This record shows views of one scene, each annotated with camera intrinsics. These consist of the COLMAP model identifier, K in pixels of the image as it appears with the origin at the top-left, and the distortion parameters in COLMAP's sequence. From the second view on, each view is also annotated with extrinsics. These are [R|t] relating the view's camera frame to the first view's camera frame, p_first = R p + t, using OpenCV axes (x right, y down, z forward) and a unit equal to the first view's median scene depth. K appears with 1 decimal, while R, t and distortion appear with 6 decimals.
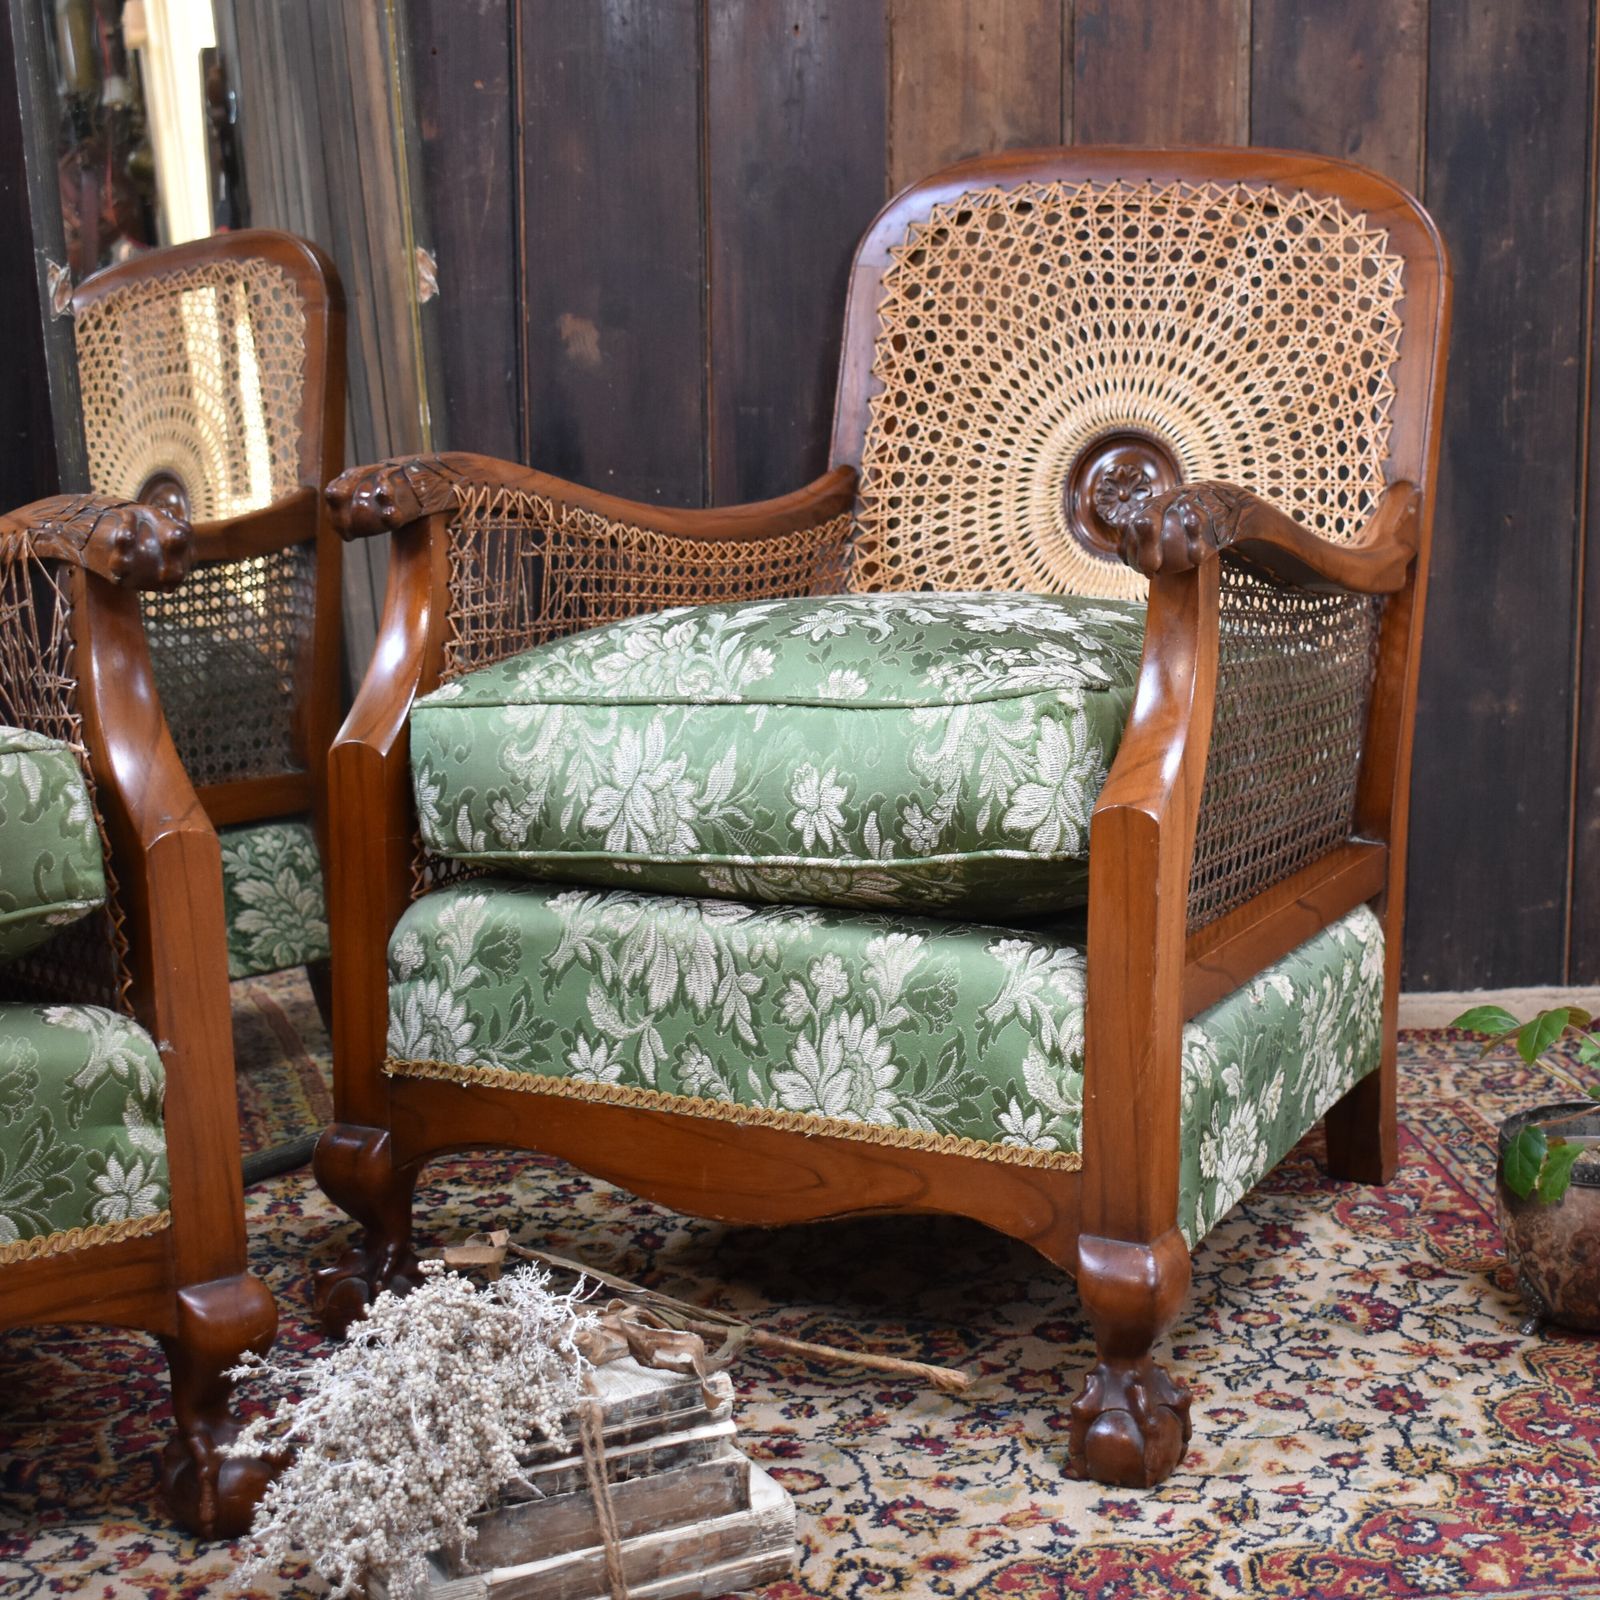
lens RADIAL K [[3013.8, 0, 1007.3], [0, 3013.8, 781.2], [0, 0, 1]] dist [-0.051843, 0.000000]
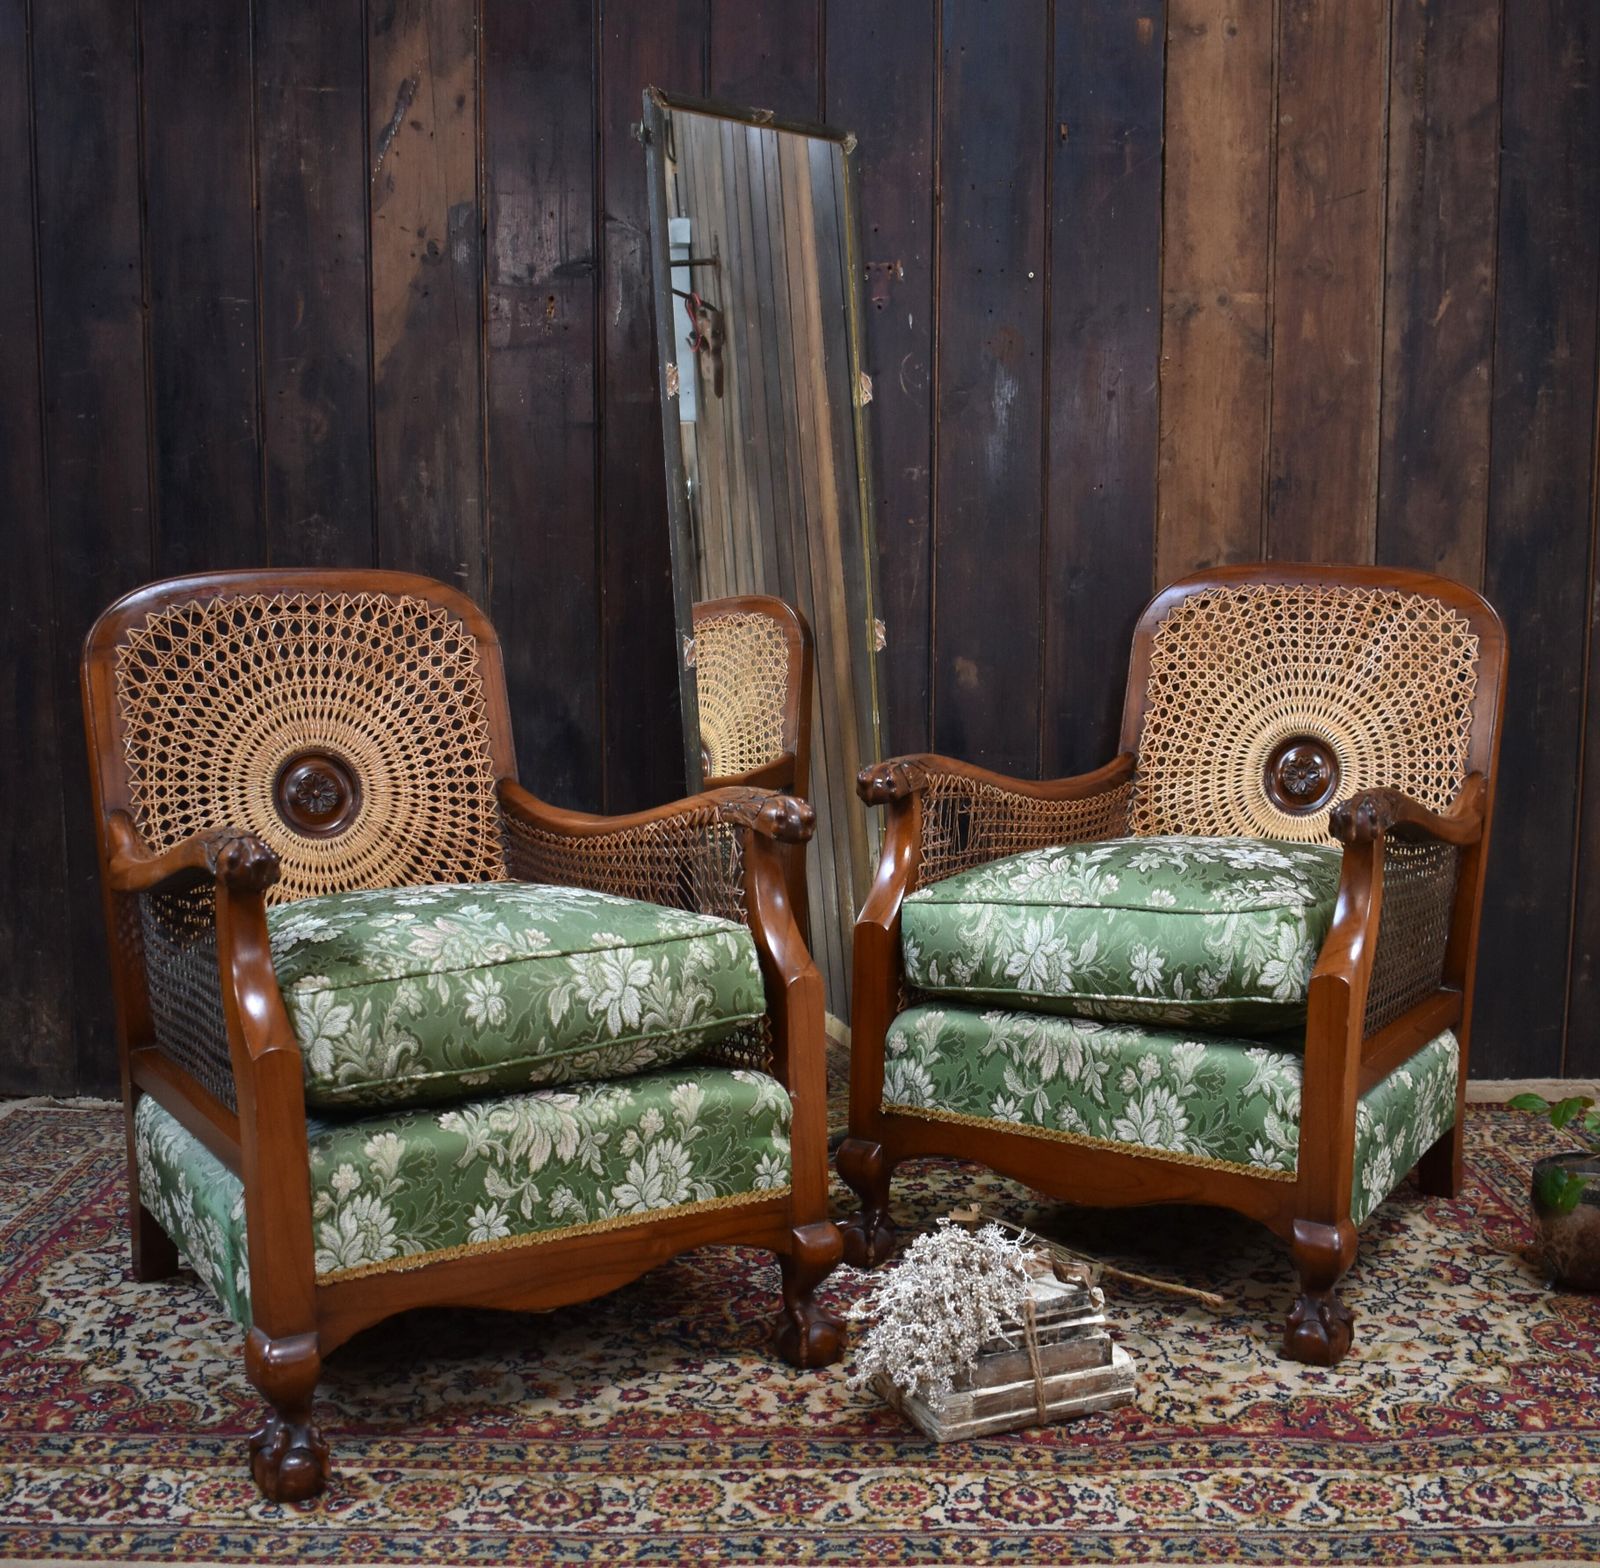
lens RADIAL K [[2119.2, 0, 804.9], [0, 2119.2, 877.7], [0, 0, 1]] dist [-0.088088, 0.000000]
pose [[0.989369, 0.022727, -0.143642, -0.078116], [-0.024333, 0.999659, -0.009431, -0.025917], [0.143379, 0.012826, 0.989585, -0.225853]]
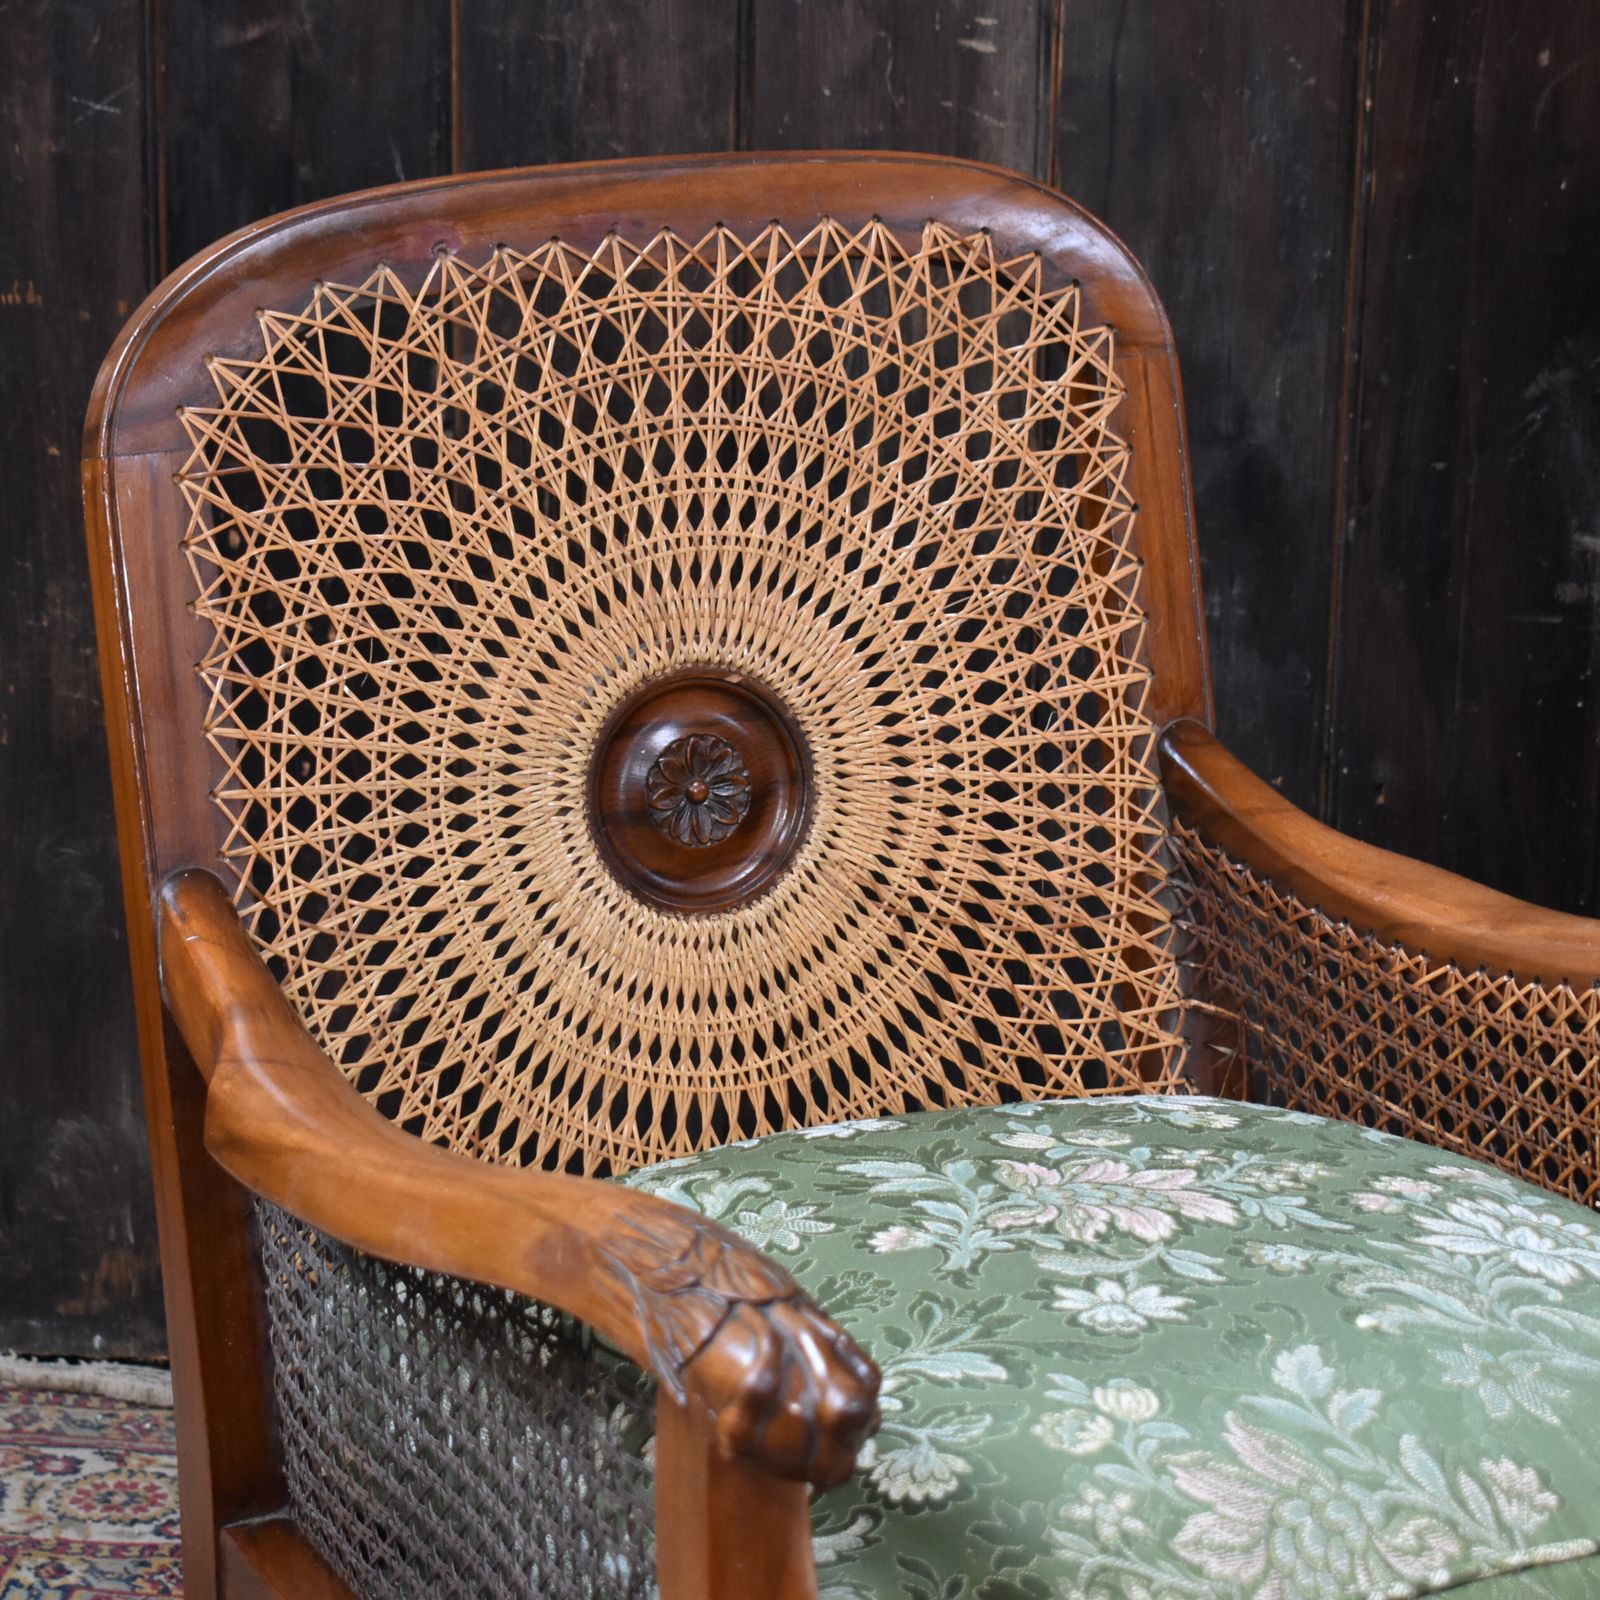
lens RADIAL K [[4817.2, 0, 663.4], [0, 4817.2, 865.1], [0, 0, 1]] dist [-0.013144, 0.000000]
pose [[0.967740, 0.082384, -0.238103, -0.306918], [-0.050783, 0.989415, 0.135935, -0.208767], [0.246782, -0.119458, 0.961680, -0.032106]]
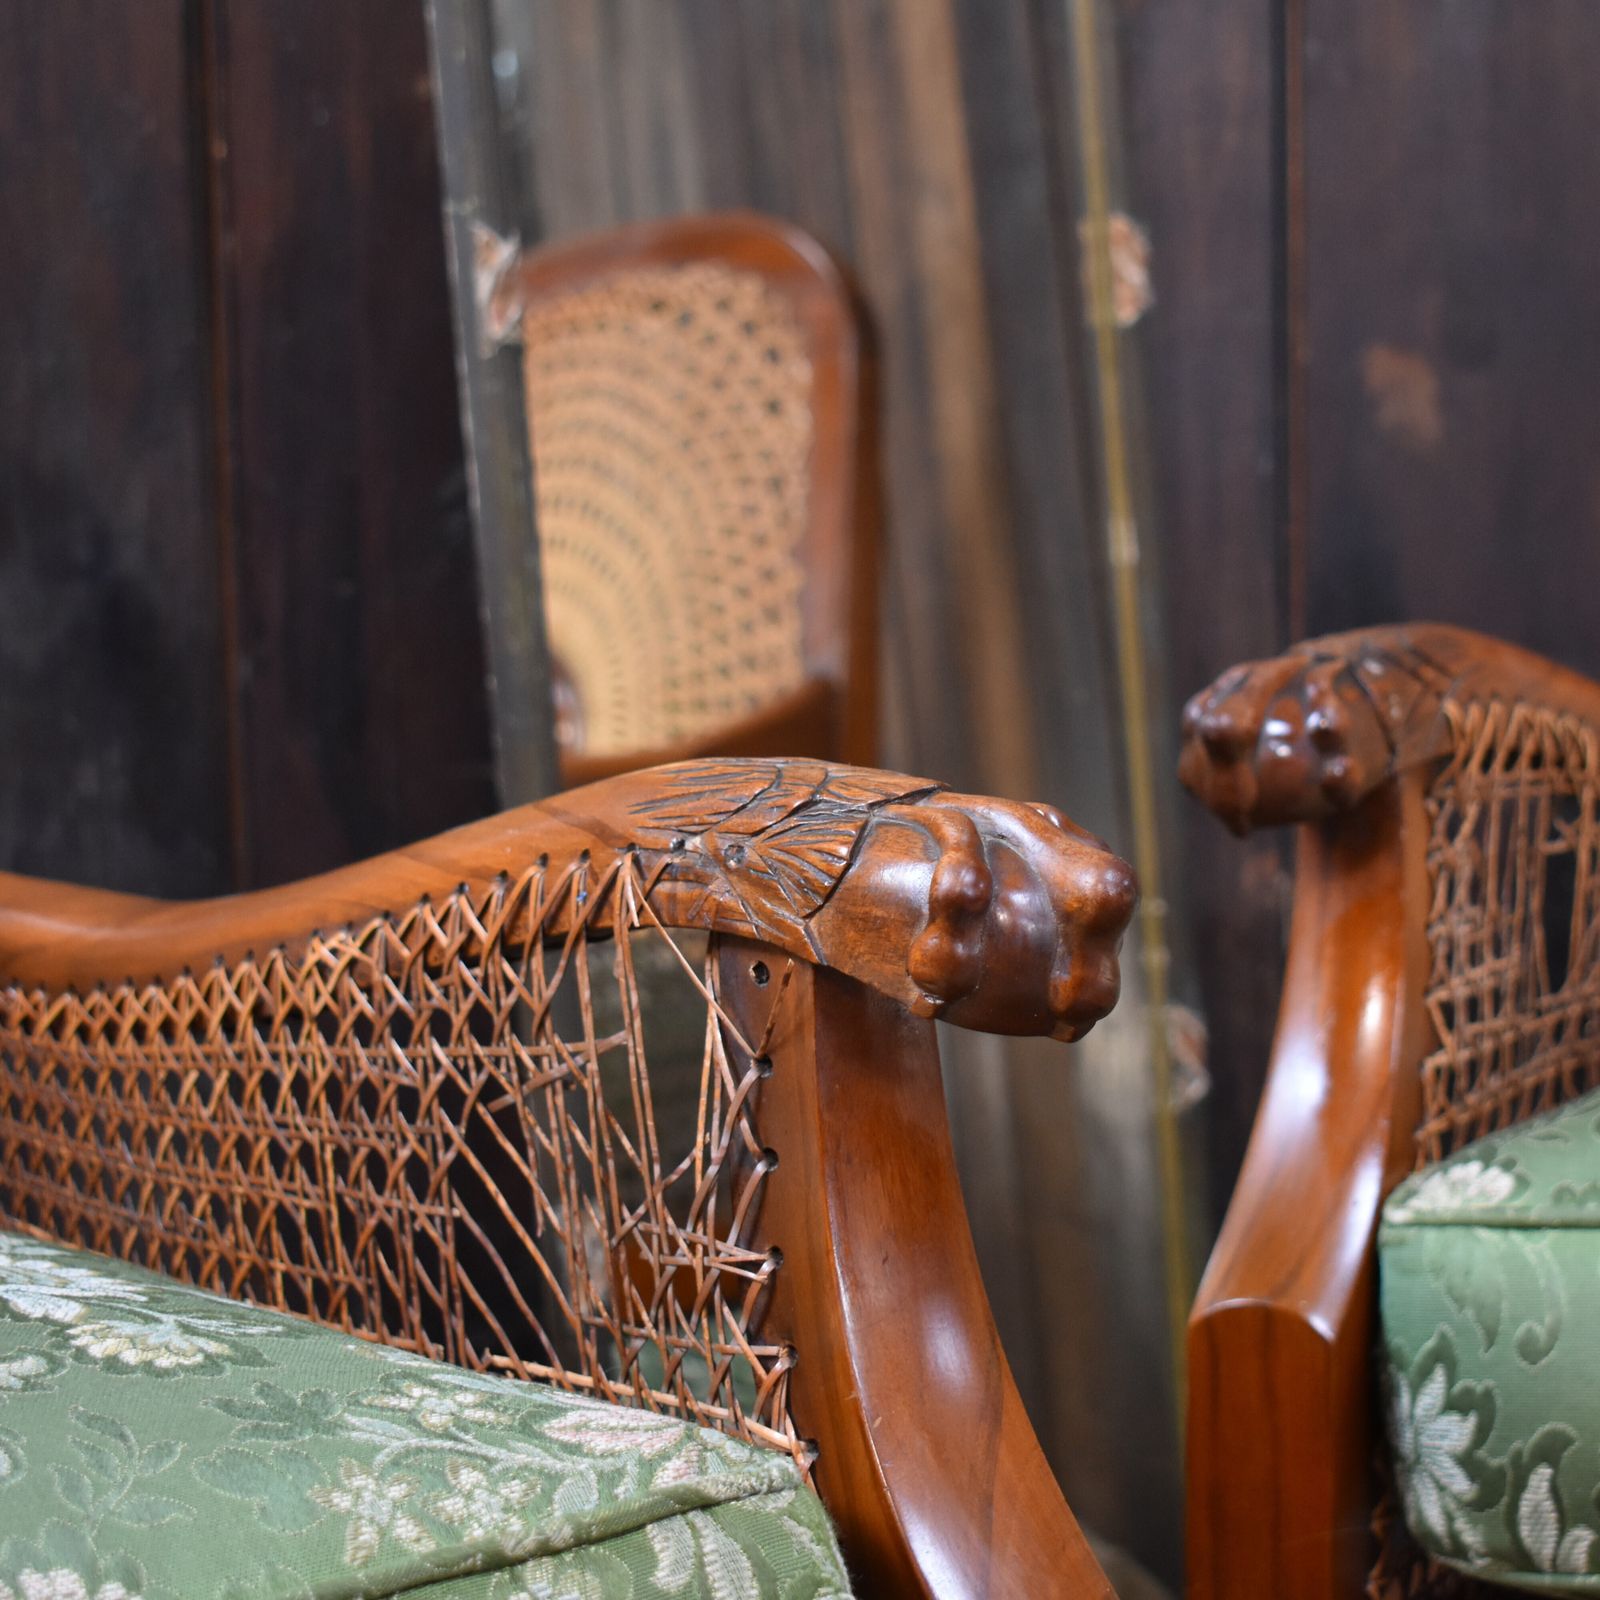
lens RADIAL K [[3803.8, 0, 937.4], [0, 3803.8, 809.2], [0, 0, 1]] dist [-0.019051, 0.000000]
pose [[0.995646, -0.007704, -0.092898, -0.211619], [0.003089, 0.998758, -0.049719, -0.056745], [0.093166, 0.049216, 0.994433, 0.453910]]
